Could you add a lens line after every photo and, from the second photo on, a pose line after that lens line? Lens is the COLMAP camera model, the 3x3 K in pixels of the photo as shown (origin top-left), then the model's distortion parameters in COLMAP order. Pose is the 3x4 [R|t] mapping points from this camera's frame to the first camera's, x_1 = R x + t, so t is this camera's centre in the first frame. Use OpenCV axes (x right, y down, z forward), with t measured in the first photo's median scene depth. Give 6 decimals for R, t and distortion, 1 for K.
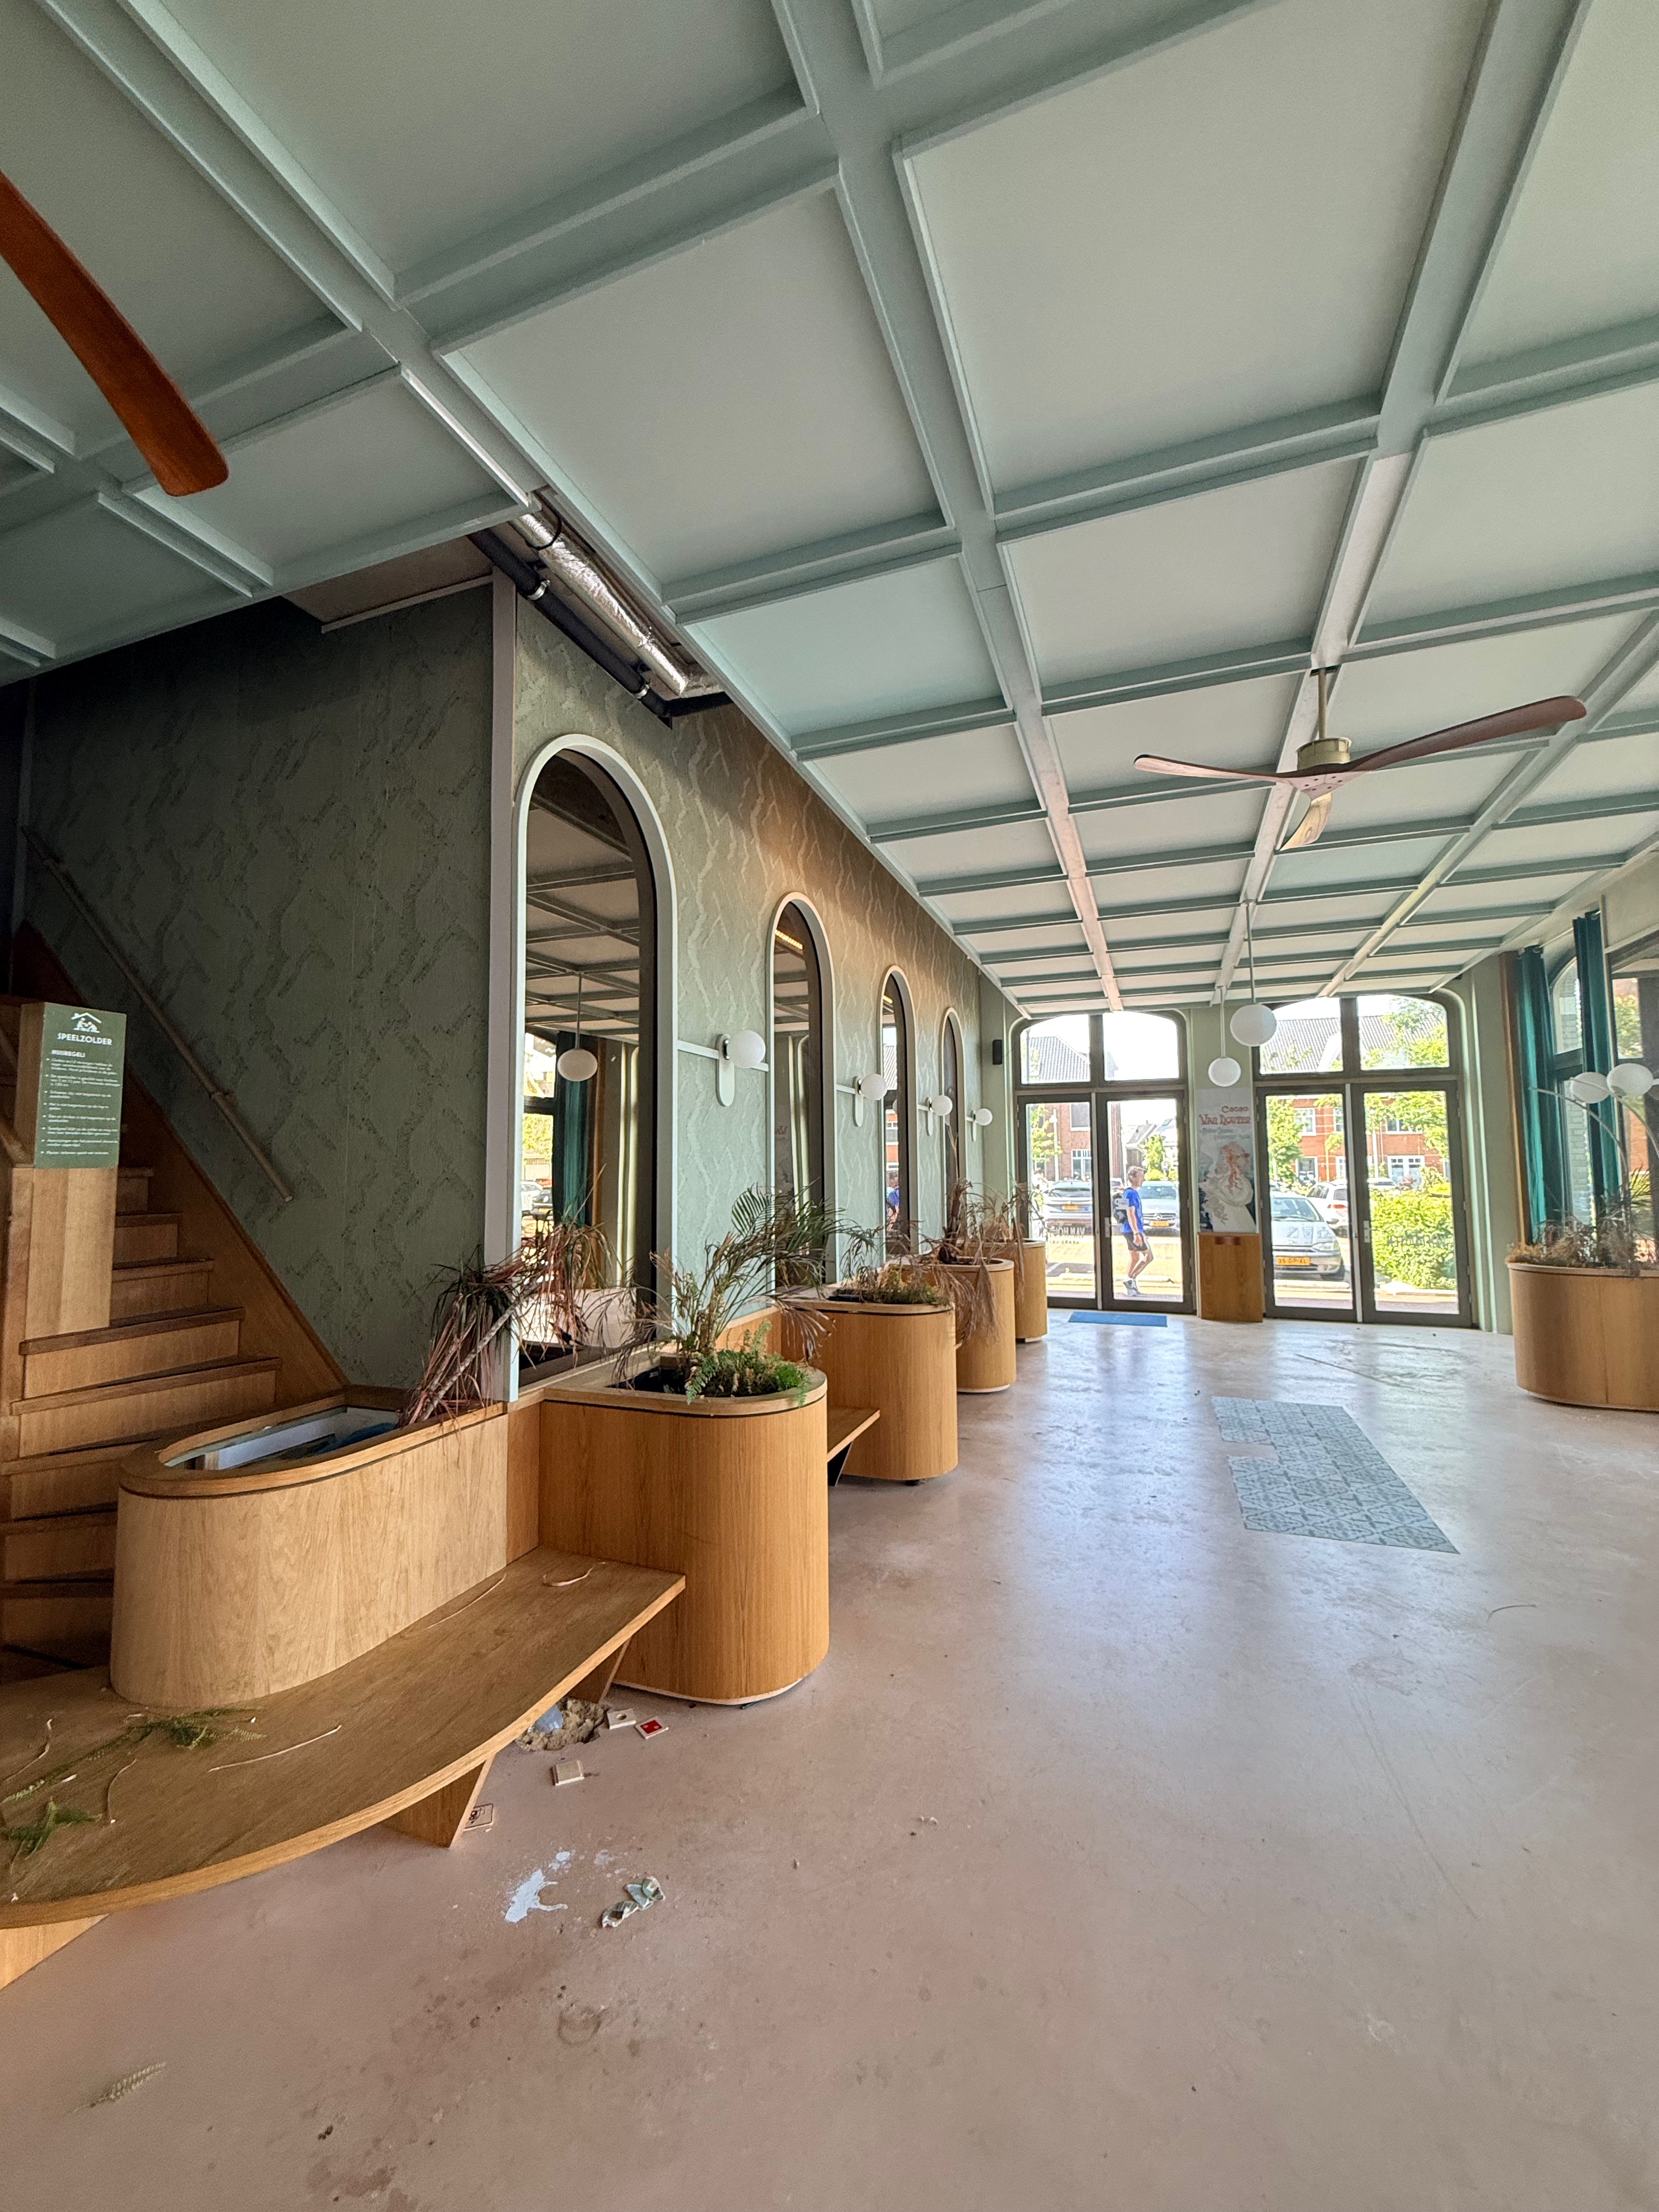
lens RADIAL K [[887.9, 0, 824.5], [0, 887.9, 1104.5], [0, 0, 1]] dist [0.001569, -0.000655]
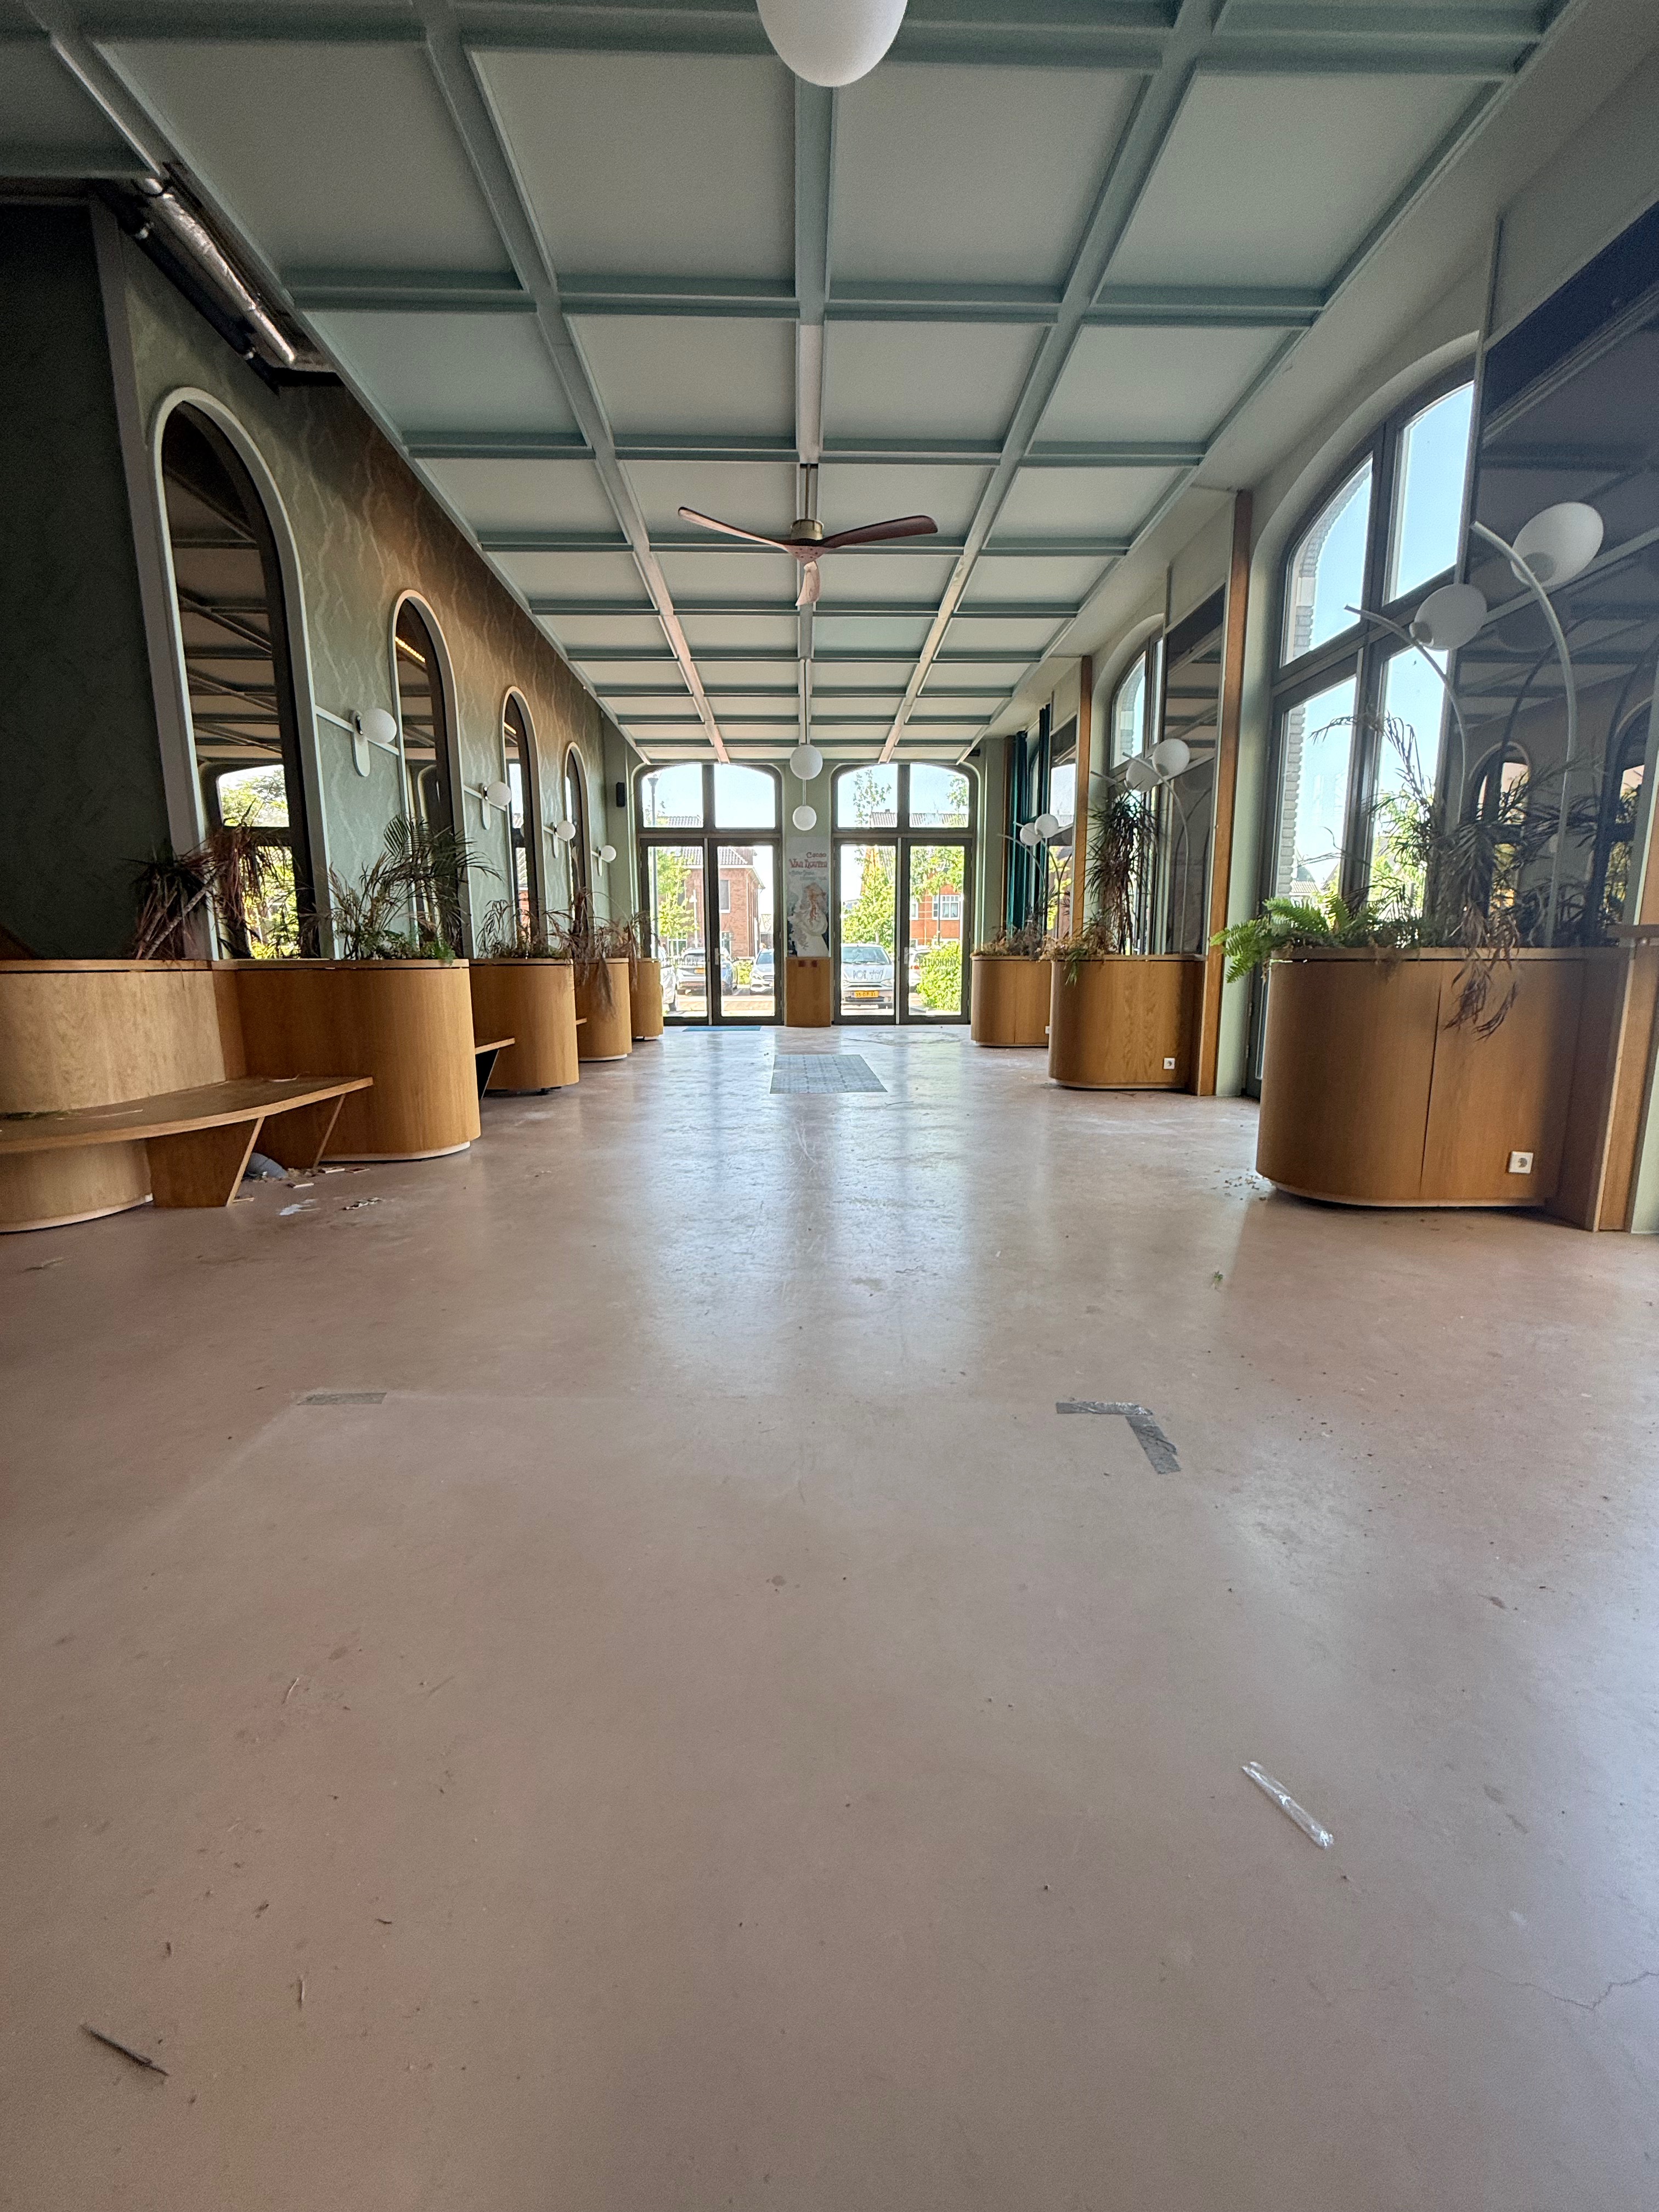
lens RADIAL K [[887.9, 0, 825.9], [0, 887.9, 1108.0], [0, 0, 1]] dist [0.001569, -0.000655]
pose [[0.924863, -0.058175, 0.375826, -0.012147], [-0.031167, 0.973312, 0.227360, 0.149975], [-0.379022, -0.221990, 0.898367, -0.408953]]
